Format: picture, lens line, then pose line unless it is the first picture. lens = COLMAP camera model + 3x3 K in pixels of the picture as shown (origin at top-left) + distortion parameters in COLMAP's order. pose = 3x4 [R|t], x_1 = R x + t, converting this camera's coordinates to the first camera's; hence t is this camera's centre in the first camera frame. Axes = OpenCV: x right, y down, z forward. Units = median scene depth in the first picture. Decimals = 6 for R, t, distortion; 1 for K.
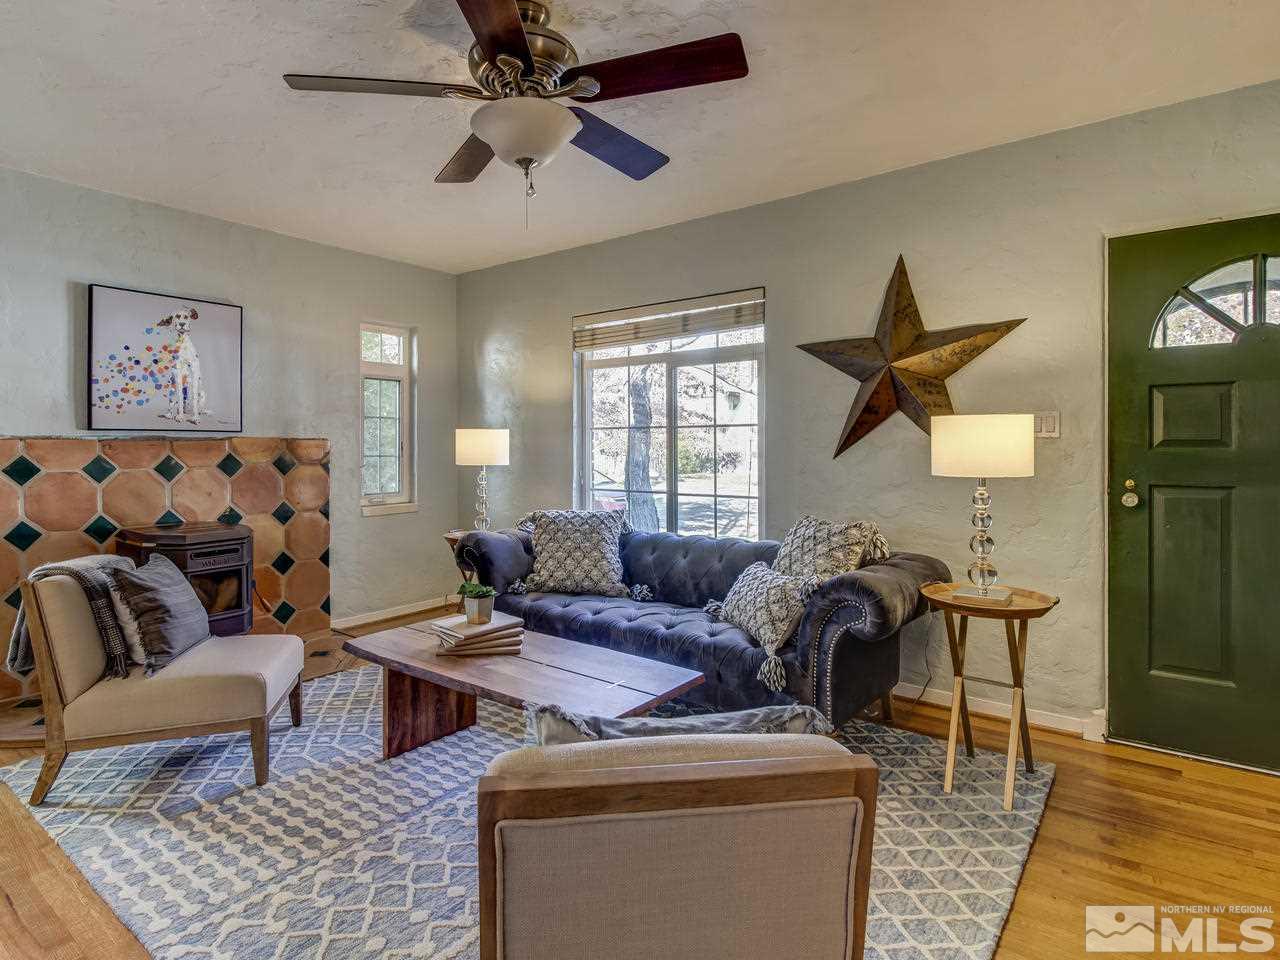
lens RADIAL K [[672.1, 0, 633.2], [0, 672.1, 477.2], [0, 0, 1]] dist [0.006666, -0.000454]
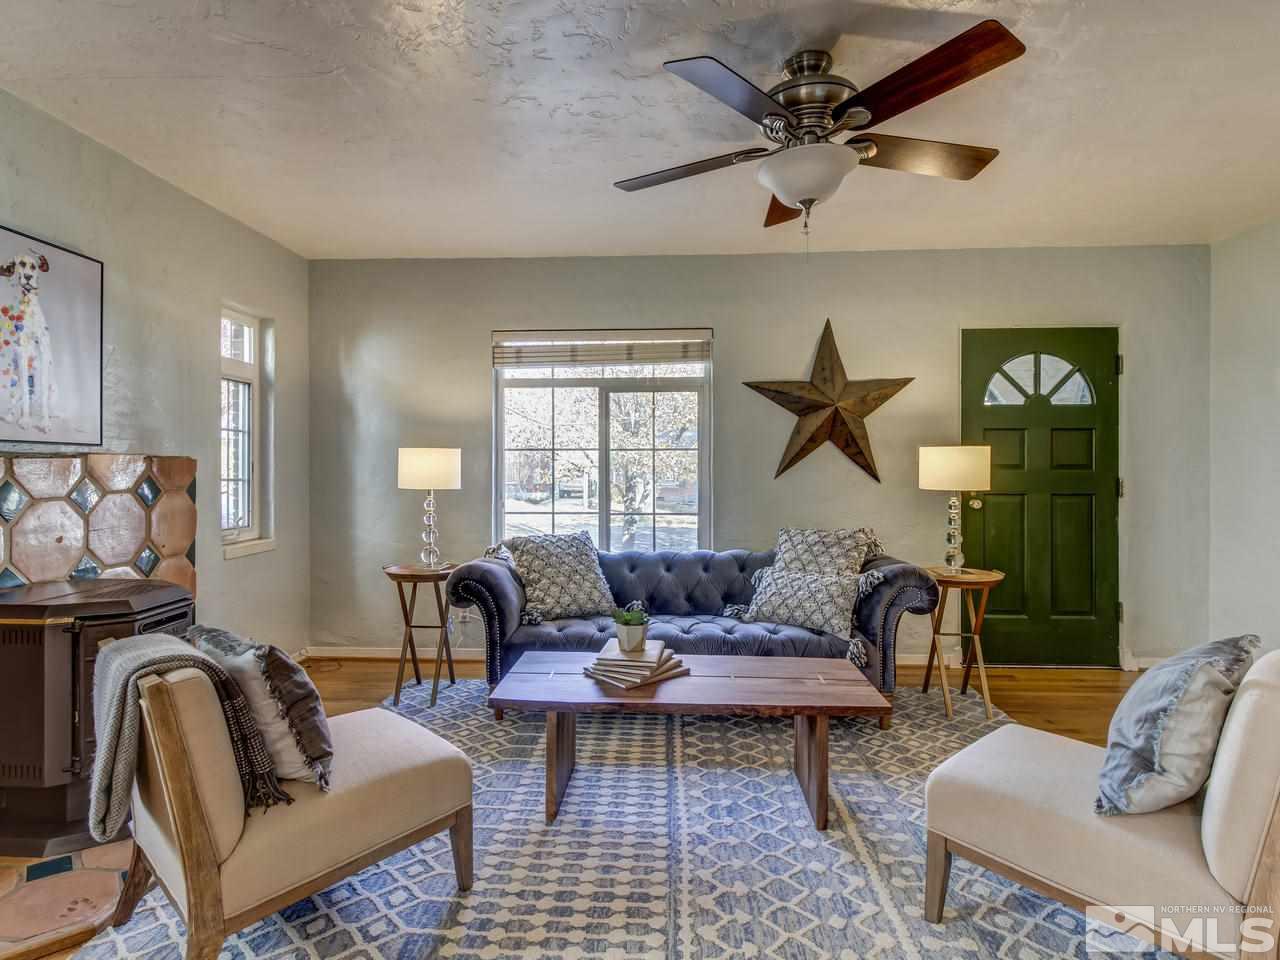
lens RADIAL K [[647.8, 0, 639.1], [0, 647.8, 495.7], [0, 0, 1]] dist [0.011385, -0.000354]
pose [[0.832090, -0.021867, 0.554210, -0.537044], [0.023491, 0.999715, 0.004177, -0.007143], [-0.554143, 0.009543, 0.832367, 0.159342]]
